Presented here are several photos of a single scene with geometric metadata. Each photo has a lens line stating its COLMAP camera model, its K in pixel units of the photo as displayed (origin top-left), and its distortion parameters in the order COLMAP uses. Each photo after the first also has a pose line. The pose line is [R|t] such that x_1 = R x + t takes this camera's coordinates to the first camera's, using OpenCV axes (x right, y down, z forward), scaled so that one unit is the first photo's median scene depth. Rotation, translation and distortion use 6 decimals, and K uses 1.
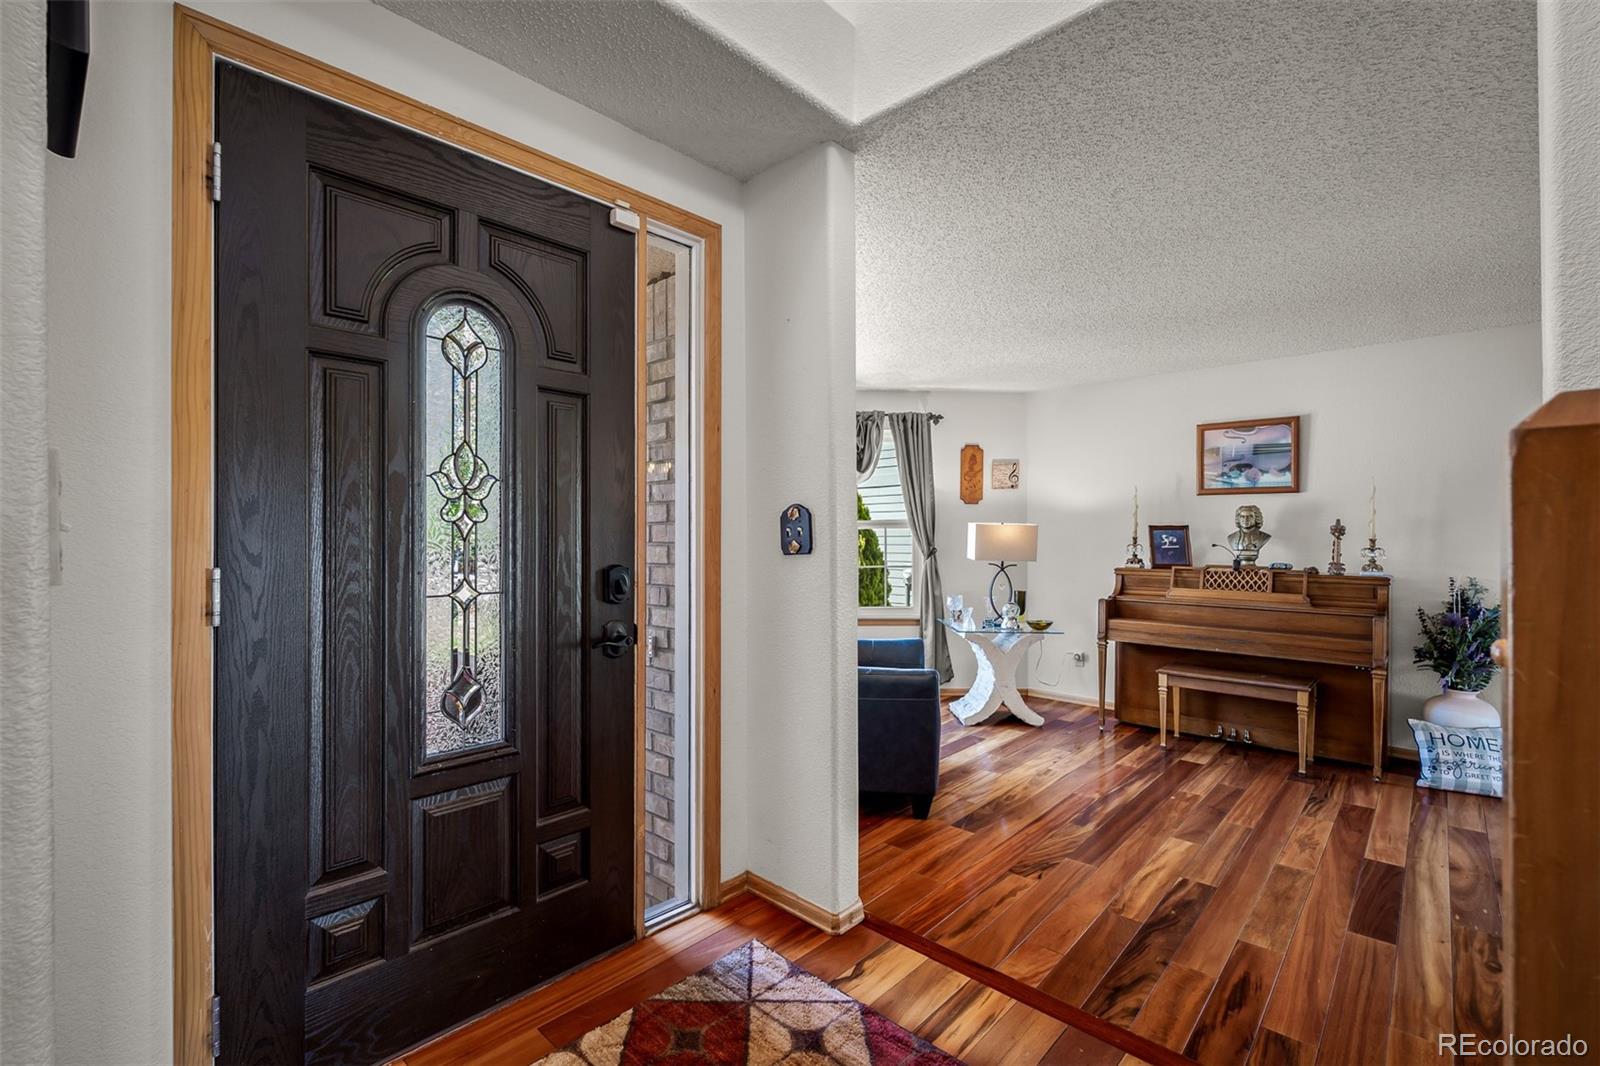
lens RADIAL K [[715.9, 0, 799.5], [0, 715.9, 533.8], [0, 0, 1]] dist [-0.001498, -0.001194]
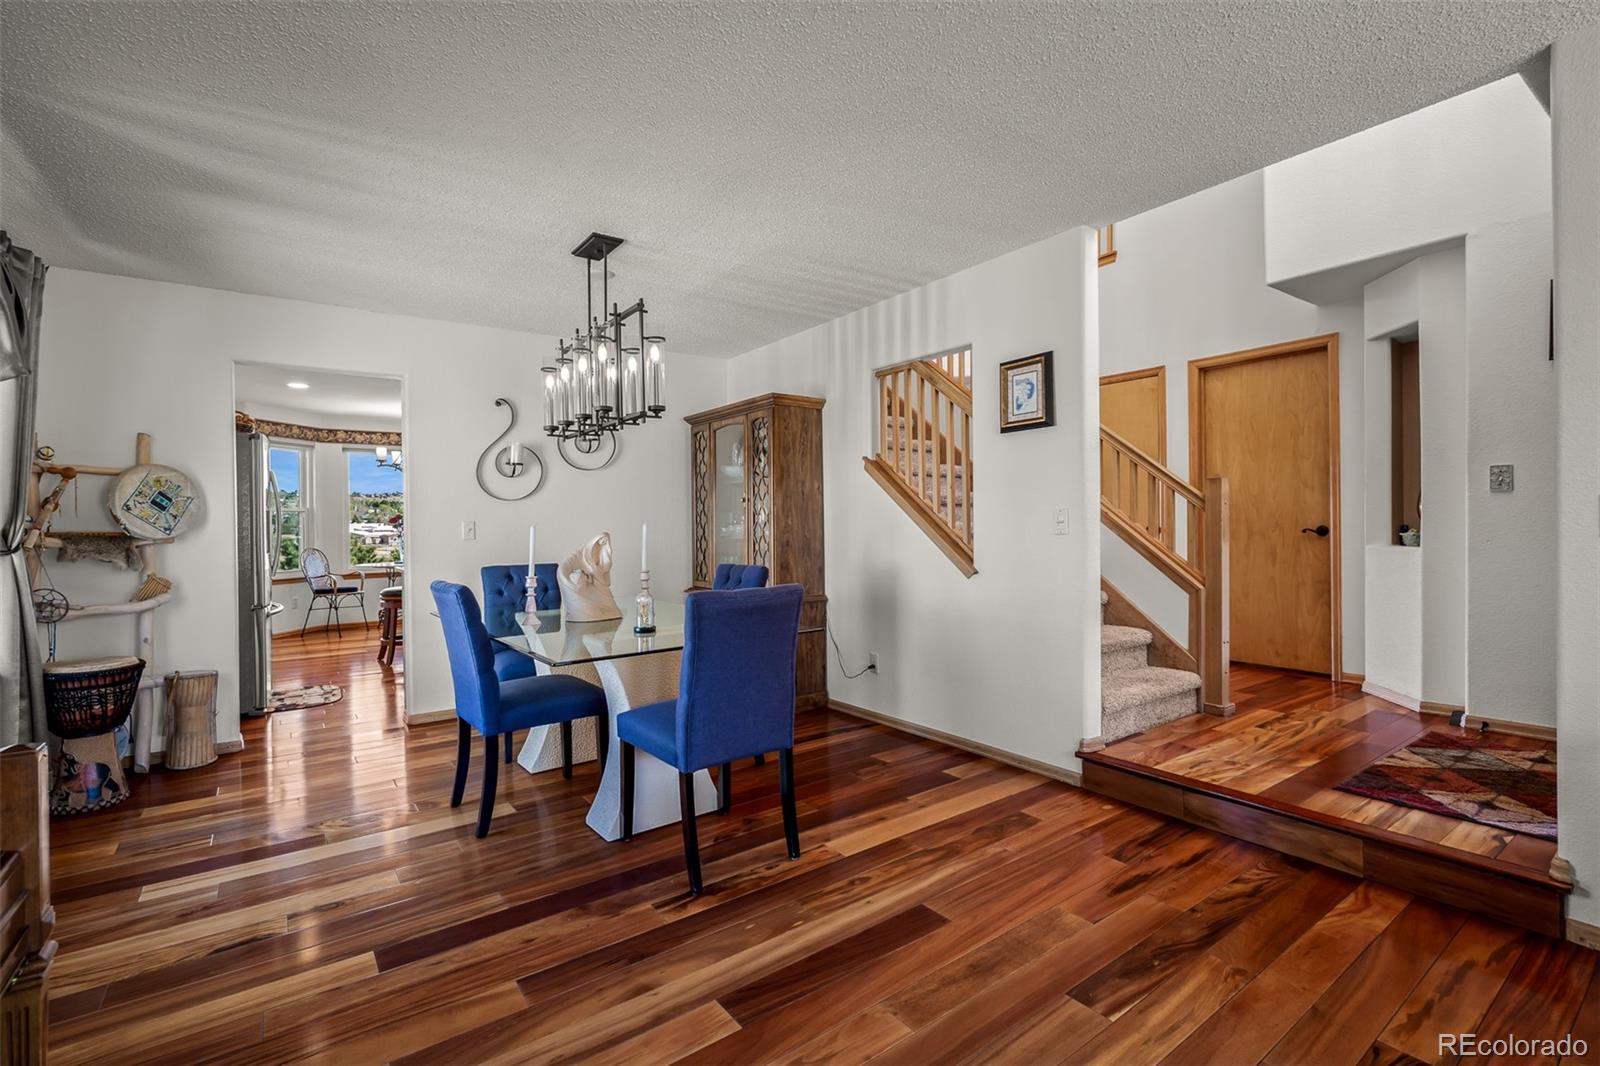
lens RADIAL K [[715.9, 0, 795.0], [0, 715.9, 526.9], [0, 0, 1]] dist [-0.001498, -0.001194]
pose [[-0.978402, 0.014929, 0.206173, 0.794094], [0.015529, 0.999879, 0.001289, 0.067151], [-0.206128, 0.004463, -0.978515, 1.966311]]
